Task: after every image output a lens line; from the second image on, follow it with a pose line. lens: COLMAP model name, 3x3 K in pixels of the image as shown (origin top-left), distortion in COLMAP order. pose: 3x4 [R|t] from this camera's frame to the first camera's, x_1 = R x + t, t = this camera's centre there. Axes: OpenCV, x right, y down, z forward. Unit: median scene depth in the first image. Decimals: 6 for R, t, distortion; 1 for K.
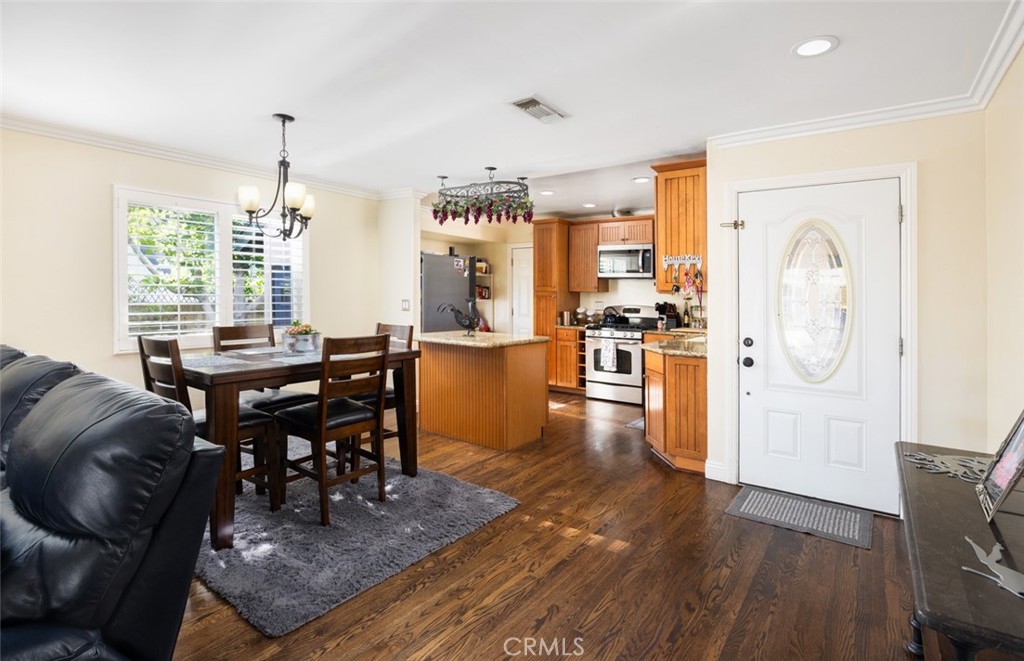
lens RADIAL K [[493.7, 0, 533.9], [0, 493.7, 299.9], [0, 0, 1]] dist [-0.022760, 0.000307]
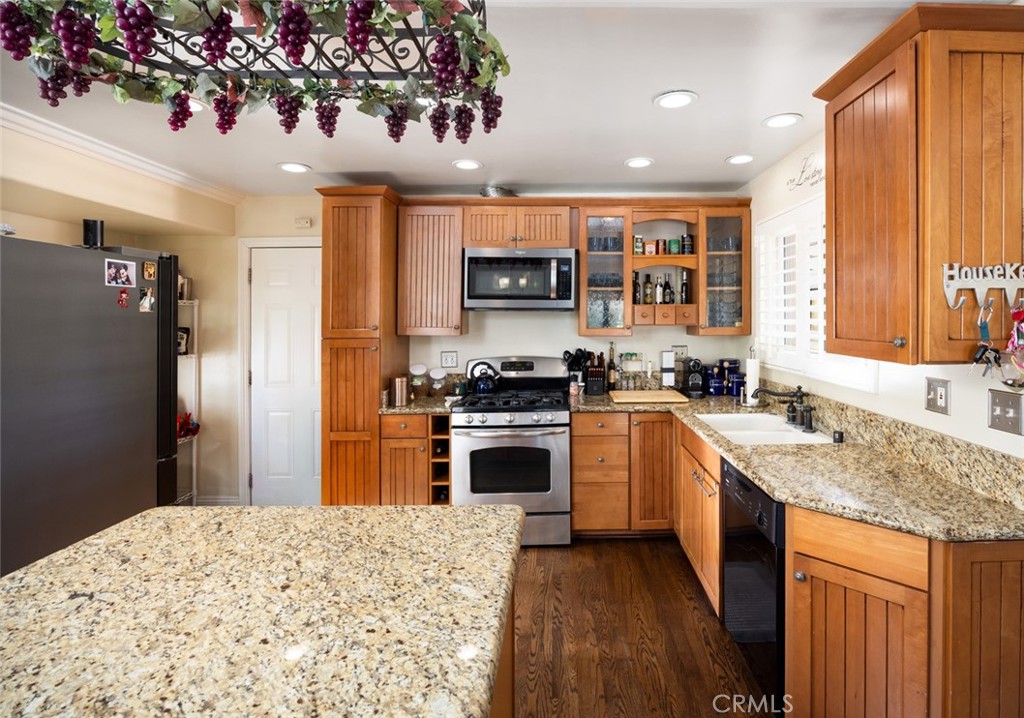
lens RADIAL K [[507.4, 0, 568.1], [0, 507.4, 311.6], [0, 0, 1]] dist [-0.018267, -0.000171]
pose [[0.808469, -0.014165, 0.588369, -0.109318], [0.025028, 0.999633, -0.010324, -0.037604], [-0.588007, 0.023072, 0.808527, 0.561033]]
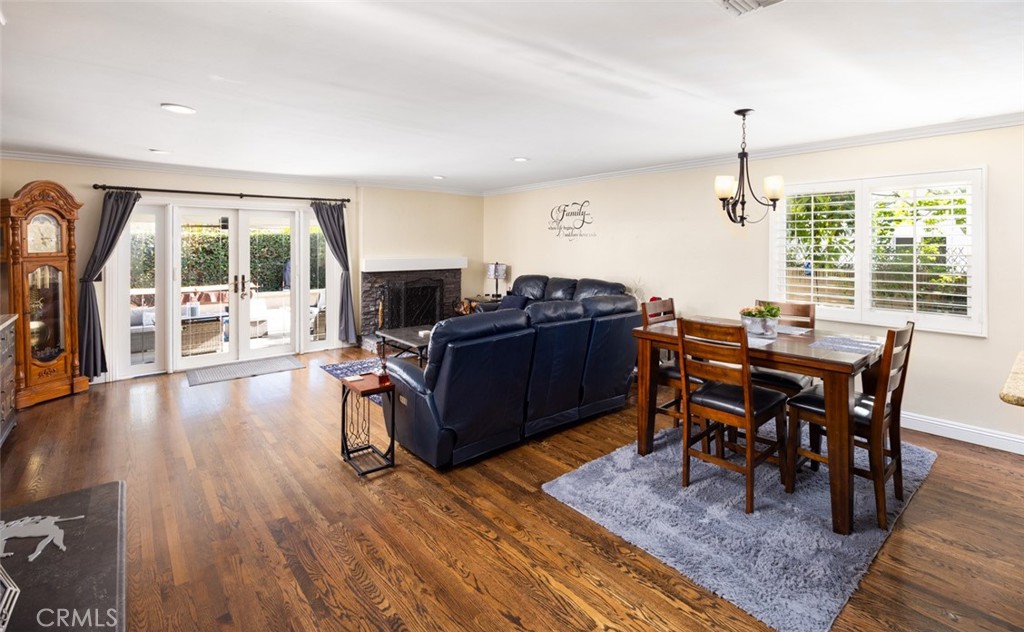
lens RADIAL K [[467.0, 0, 539.6], [0, 467.0, 234.3], [0, 0, 1]] dist [0.003268, 0.000206]
pose [[-0.232984, -0.032828, -0.971926, 0.321232], [-0.013740, 0.999441, -0.030464, -0.034407], [0.972383, 0.006257, -0.233305, 0.423717]]
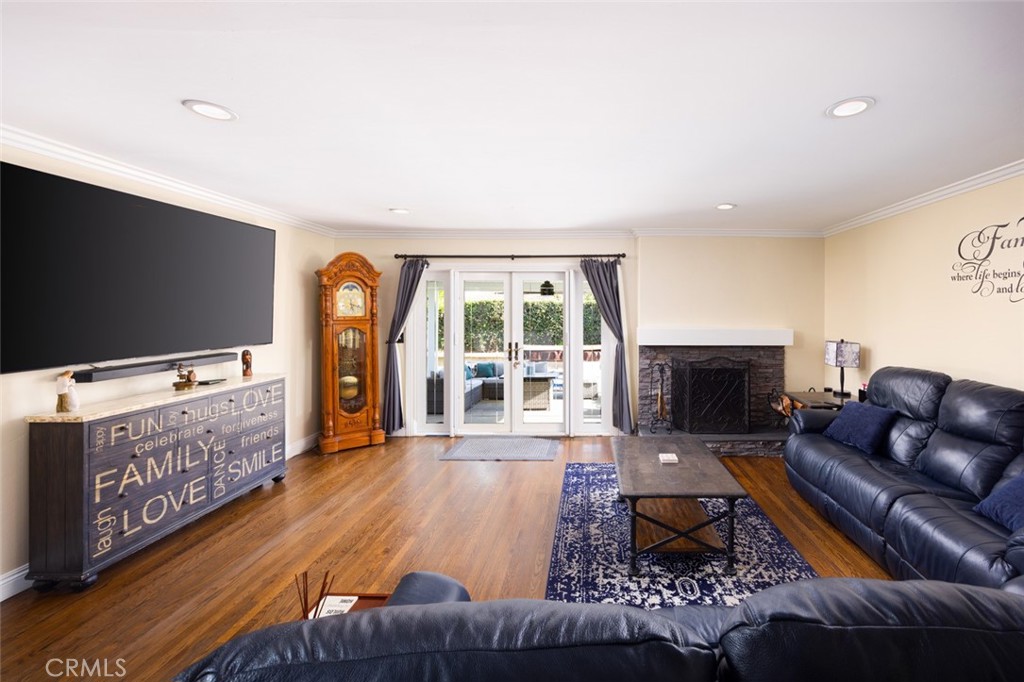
lens RADIAL K [[419.1, 0, 594.0], [0, 419.1, 310.6], [0, 0, 1]] dist [0.009864, -0.000053]
pose [[-0.817206, -0.013705, -0.576183, -0.168846], [-0.018944, 0.999816, 0.003088, -0.038214], [0.576035, 0.013439, -0.817315, 0.343863]]
